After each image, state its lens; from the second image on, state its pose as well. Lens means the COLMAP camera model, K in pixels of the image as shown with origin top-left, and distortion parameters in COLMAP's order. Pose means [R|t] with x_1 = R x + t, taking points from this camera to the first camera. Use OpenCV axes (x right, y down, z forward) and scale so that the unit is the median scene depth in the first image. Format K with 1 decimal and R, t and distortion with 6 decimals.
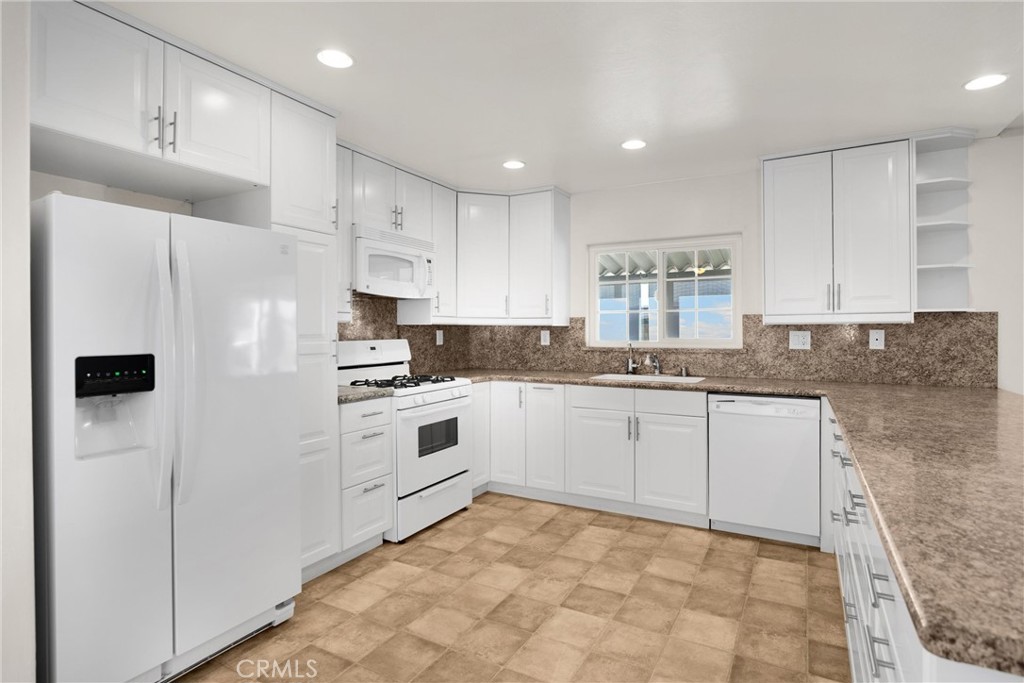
lens RADIAL K [[532.5, 0, 514.3], [0, 532.5, 329.0], [0, 0, 1]] dist [-0.007592, -0.001857]
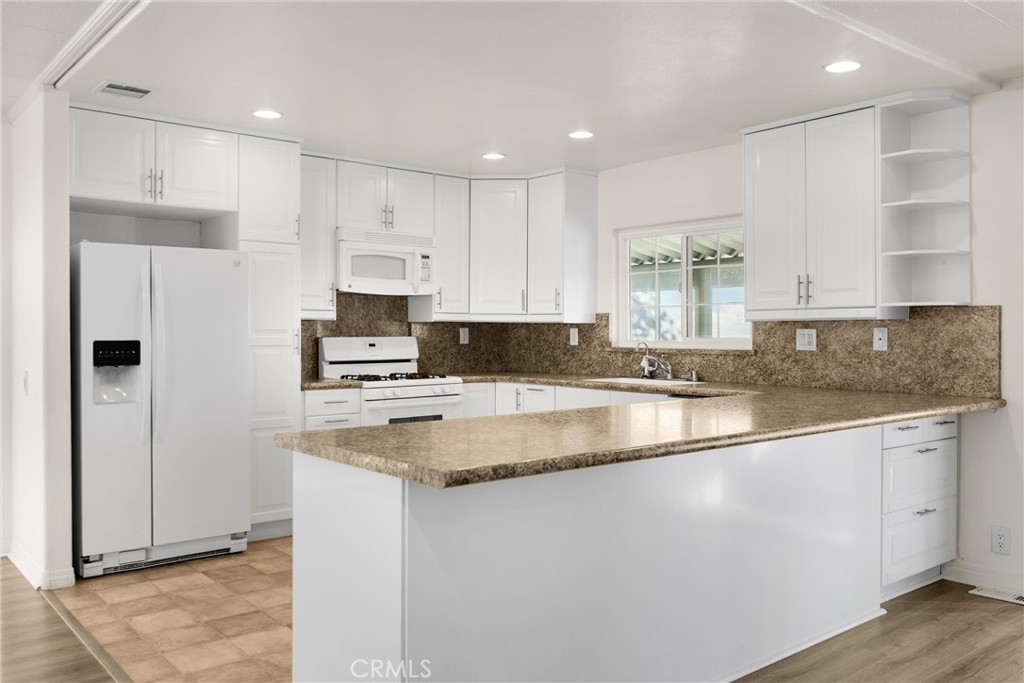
lens RADIAL K [[860.9, 0, 510.9], [0, 860.9, 335.9], [0, 0, 1]] dist [-0.015607, -0.002004]
pose [[0.929020, 0.005711, -0.369985, 0.646694], [-0.003313, 0.999969, 0.007115, 0.007189], [0.370014, -0.005384, 0.929011, -0.471424]]
